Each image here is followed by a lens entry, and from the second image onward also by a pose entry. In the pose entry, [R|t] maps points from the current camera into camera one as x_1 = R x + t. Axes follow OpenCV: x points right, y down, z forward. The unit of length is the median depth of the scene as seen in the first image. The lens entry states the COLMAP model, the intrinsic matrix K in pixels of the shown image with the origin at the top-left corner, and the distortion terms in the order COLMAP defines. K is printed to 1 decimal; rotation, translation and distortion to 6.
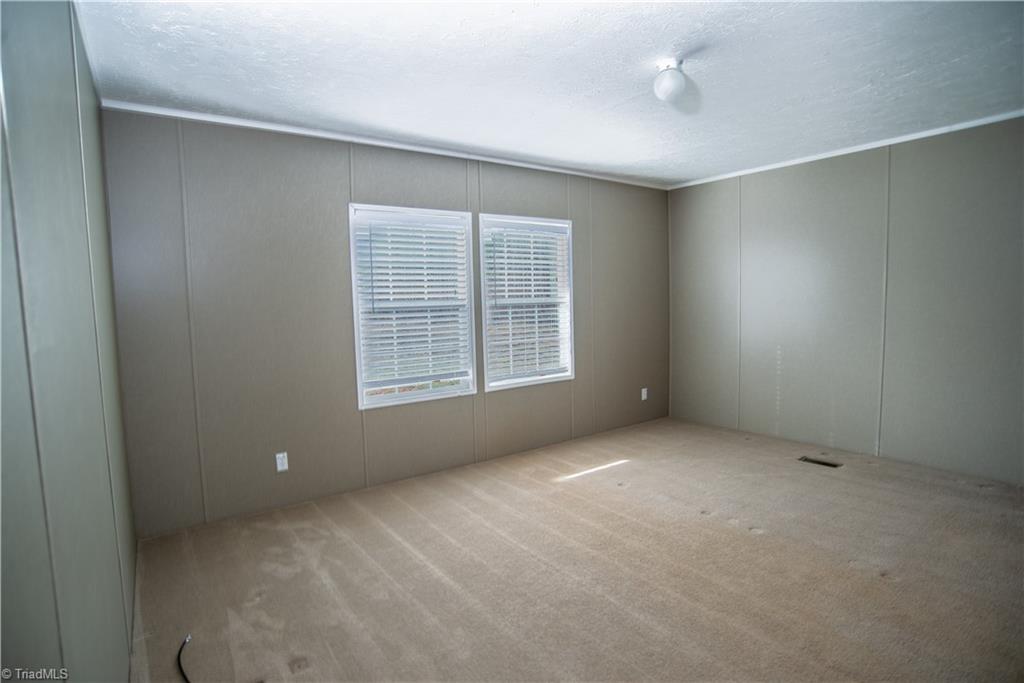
lens RADIAL K [[523.8, 0, 512.0], [0, 523.8, 341.5], [0, 0, 1]] dist [-0.000502, -0.000081]
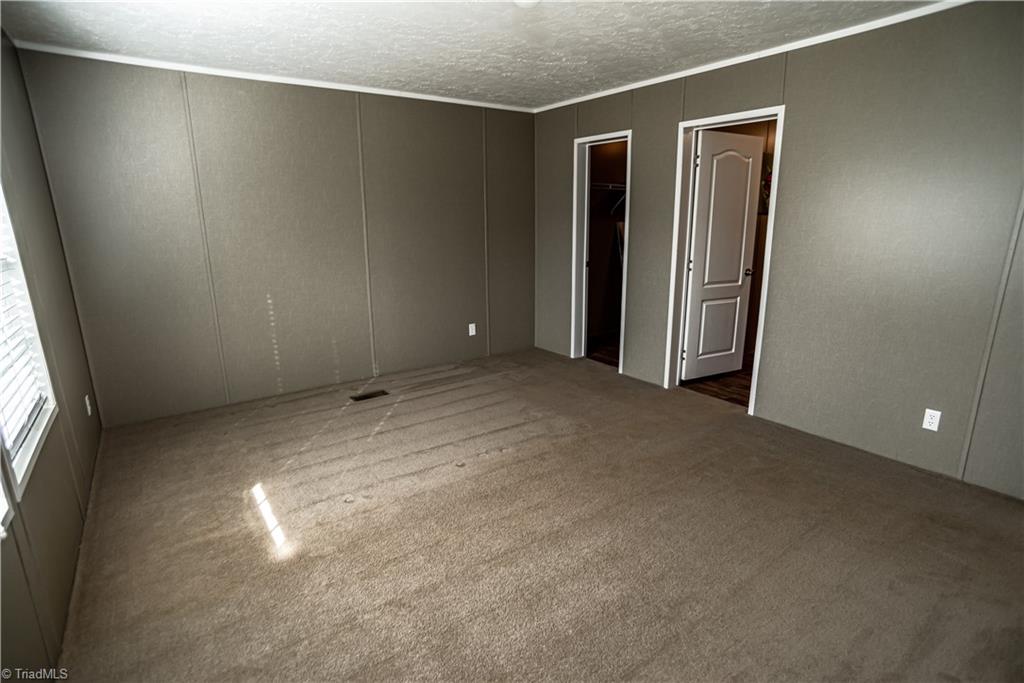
lens RADIAL K [[523.8, 0, 512.0], [0, 523.8, 341.5], [0, 0, 1]] dist [-0.000502, -0.000081]
pose [[0.059562, -0.210249, 0.975832, -0.388504], [0.100454, 0.973867, 0.203694, -0.060438], [-0.993157, 0.085894, 0.079126, 0.606769]]
